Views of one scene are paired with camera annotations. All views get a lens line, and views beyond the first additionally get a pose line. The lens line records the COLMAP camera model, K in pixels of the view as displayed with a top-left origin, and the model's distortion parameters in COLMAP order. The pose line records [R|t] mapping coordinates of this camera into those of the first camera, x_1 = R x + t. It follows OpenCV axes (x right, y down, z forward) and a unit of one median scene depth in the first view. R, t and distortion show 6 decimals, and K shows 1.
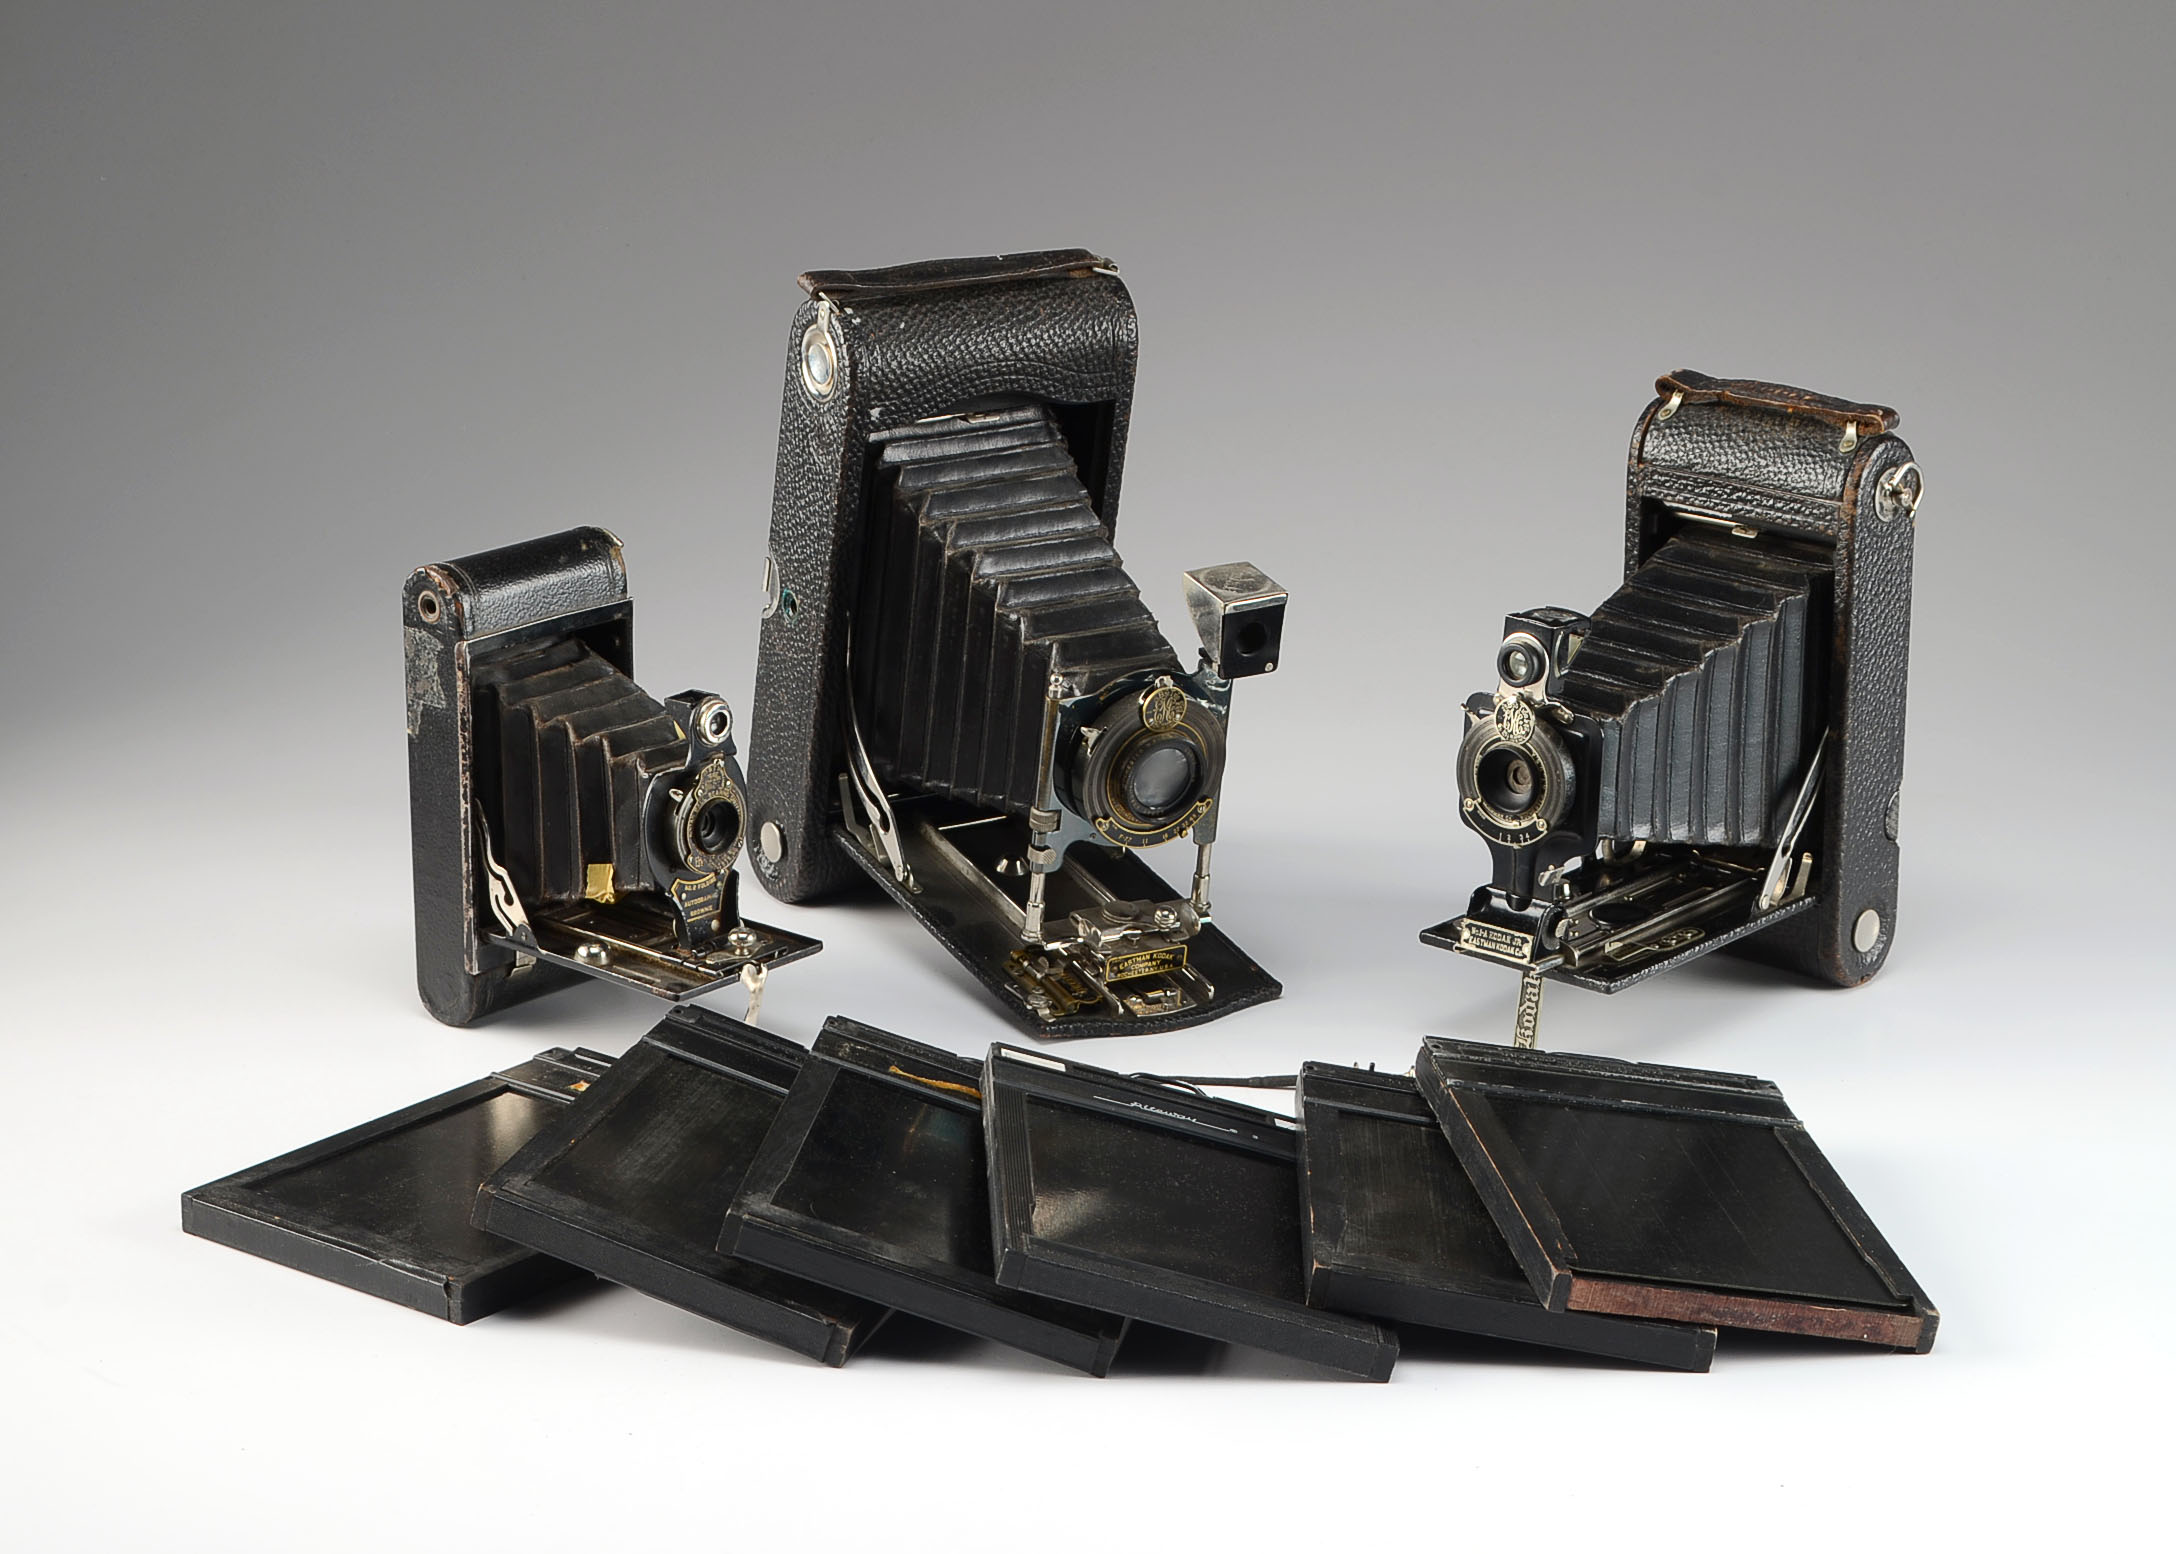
lens RADIAL K [[4892.8, 0, 1087.2], [0, 4892.8, 776.7], [0, 0, 1]] dist [-0.079762, 0.000000]
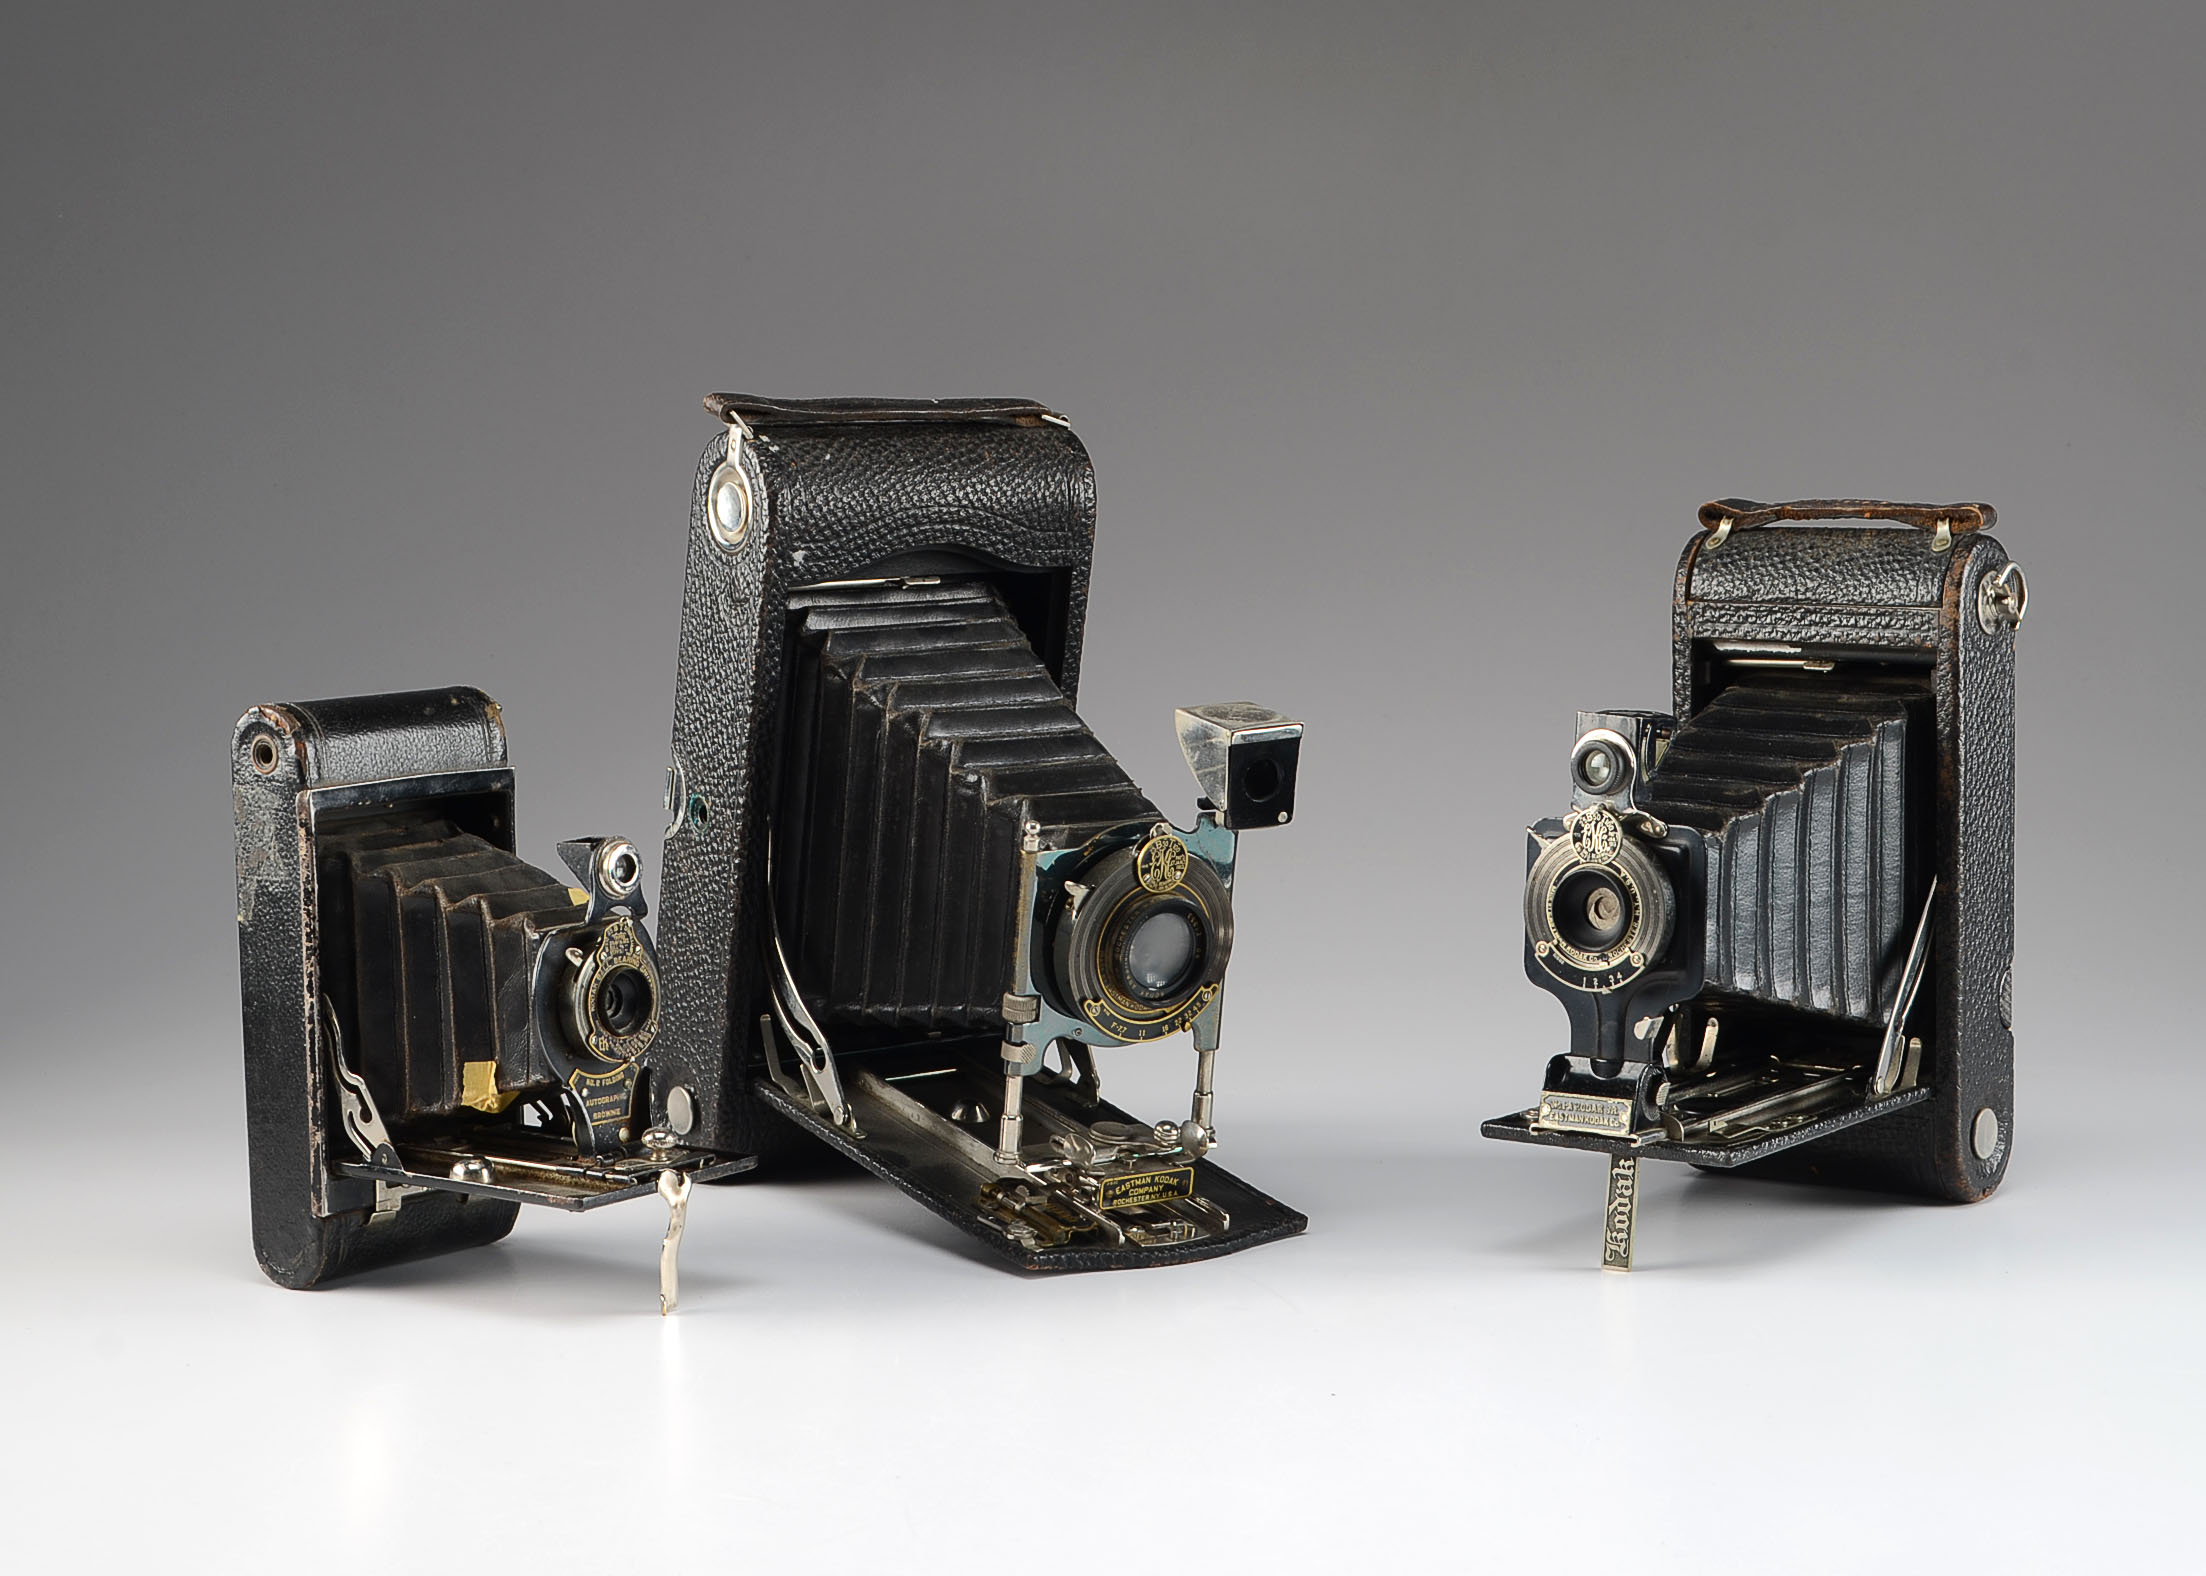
lens RADIAL K [[4065.1, 0, 1170.5], [0, 4065.1, 830.4], [0, 0, 1]] dist [-0.048681, 0.000000]
pose [[0.996499, -0.029882, 0.078079, -0.035978], [0.043295, 0.983403, -0.176196, 0.100436], [-0.071518, 0.178960, 0.981254, 0.316997]]
